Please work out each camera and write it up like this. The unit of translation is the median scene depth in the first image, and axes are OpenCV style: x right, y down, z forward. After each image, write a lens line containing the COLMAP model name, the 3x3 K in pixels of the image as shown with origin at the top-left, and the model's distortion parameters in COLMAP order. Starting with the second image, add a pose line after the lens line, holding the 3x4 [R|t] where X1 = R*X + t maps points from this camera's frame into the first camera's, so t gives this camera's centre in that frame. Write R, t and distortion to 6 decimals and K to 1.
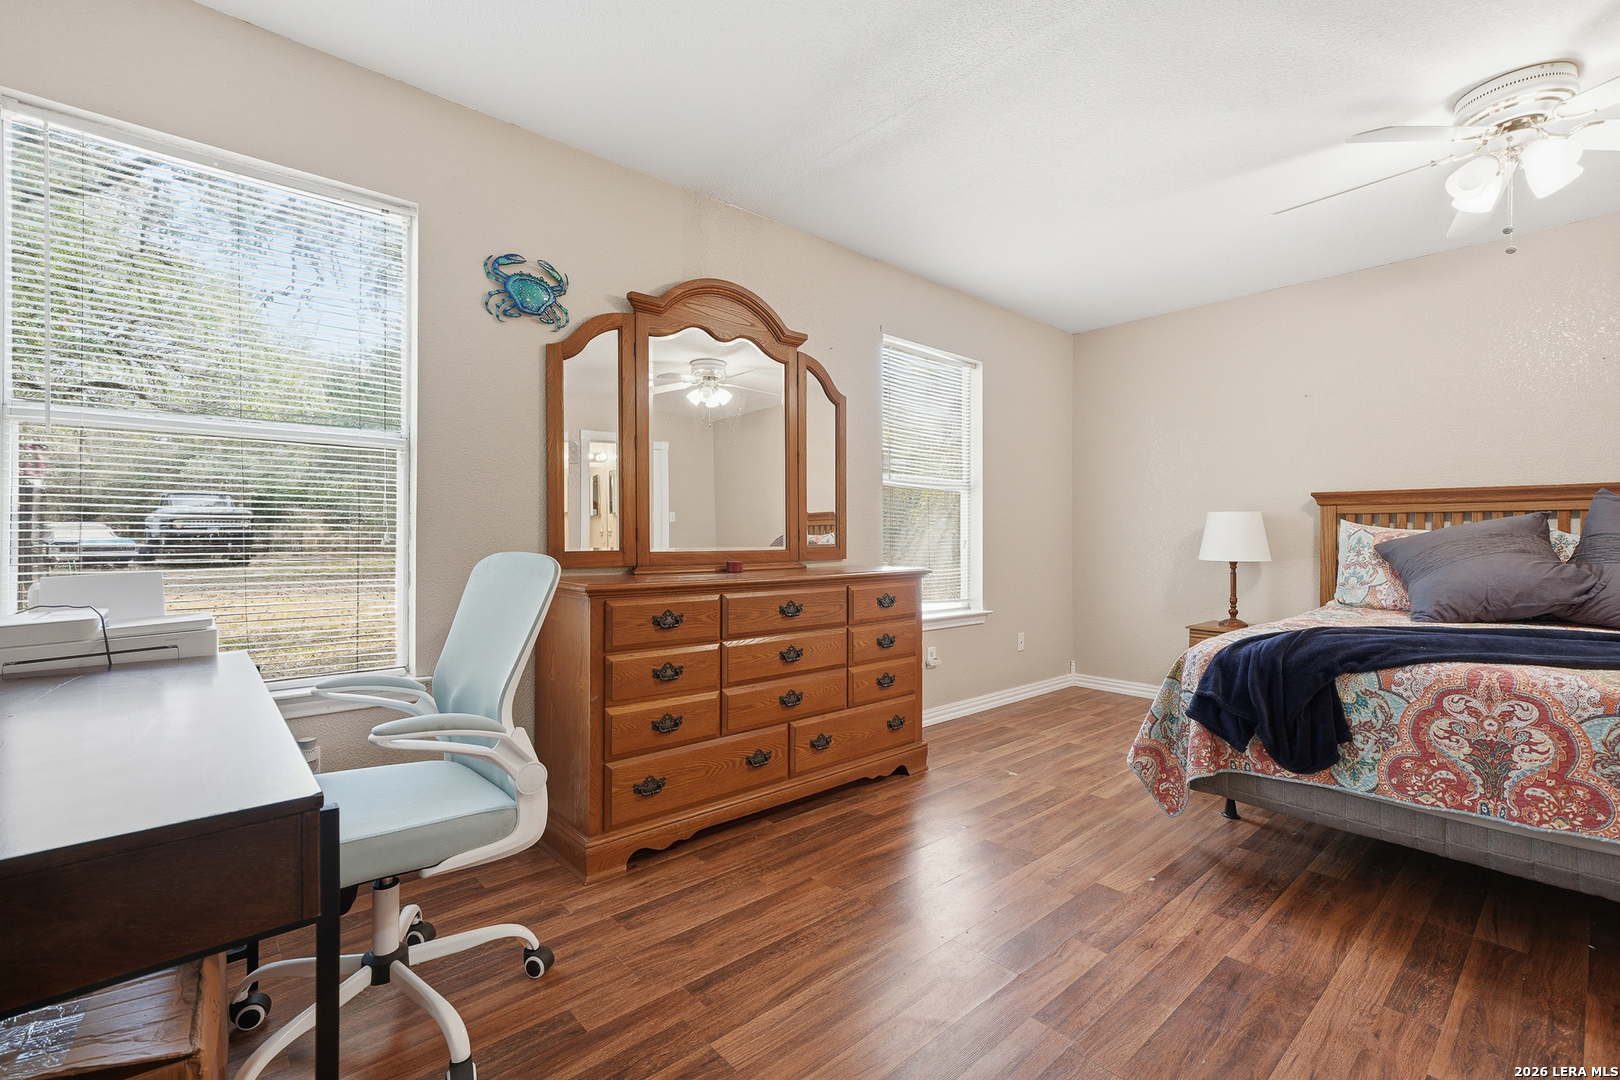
lens RADIAL K [[732.7, 0, 818.1], [0, 732.7, 533.0], [0, 0, 1]] dist [0.009741, 0.000434]
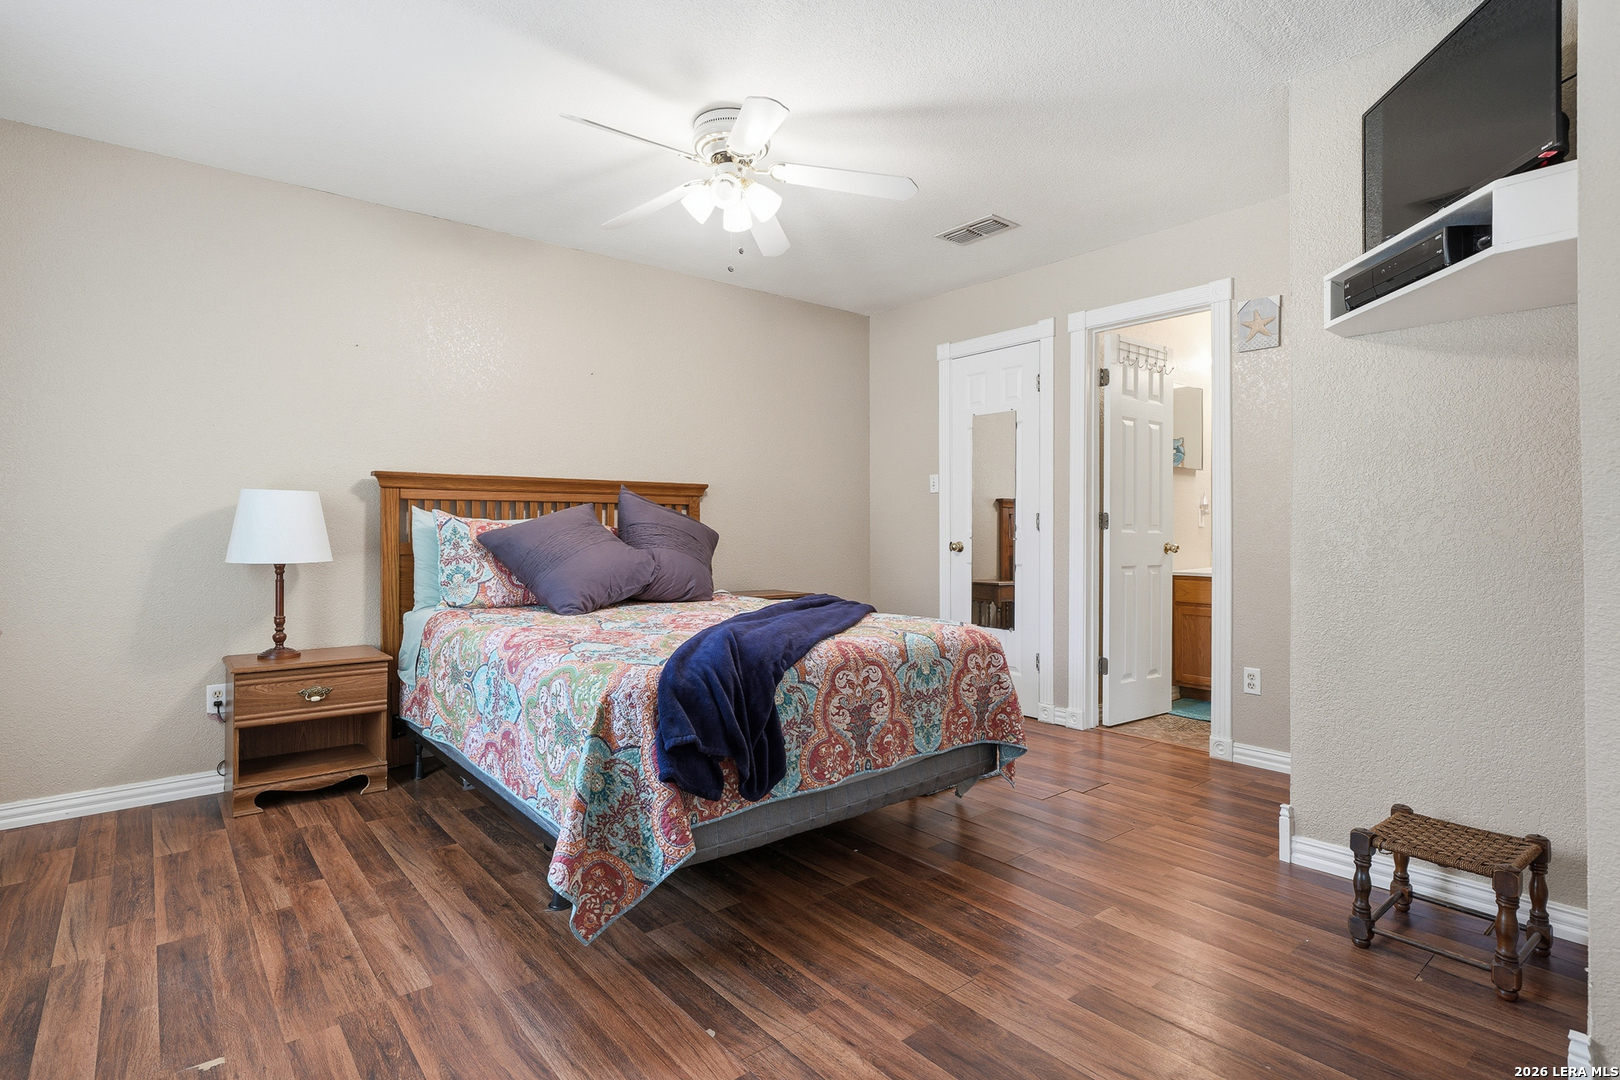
lens RADIAL K [[796.4, 0, 803.2], [0, 796.4, 530.6], [0, 0, 1]] dist [0.002159, 0.000265]
pose [[0.060457, -0.006669, 0.998149, -0.181499], [-0.002167, 0.999974, 0.006813, 0.002748], [-0.998168, -0.002575, 0.060441, 0.591030]]
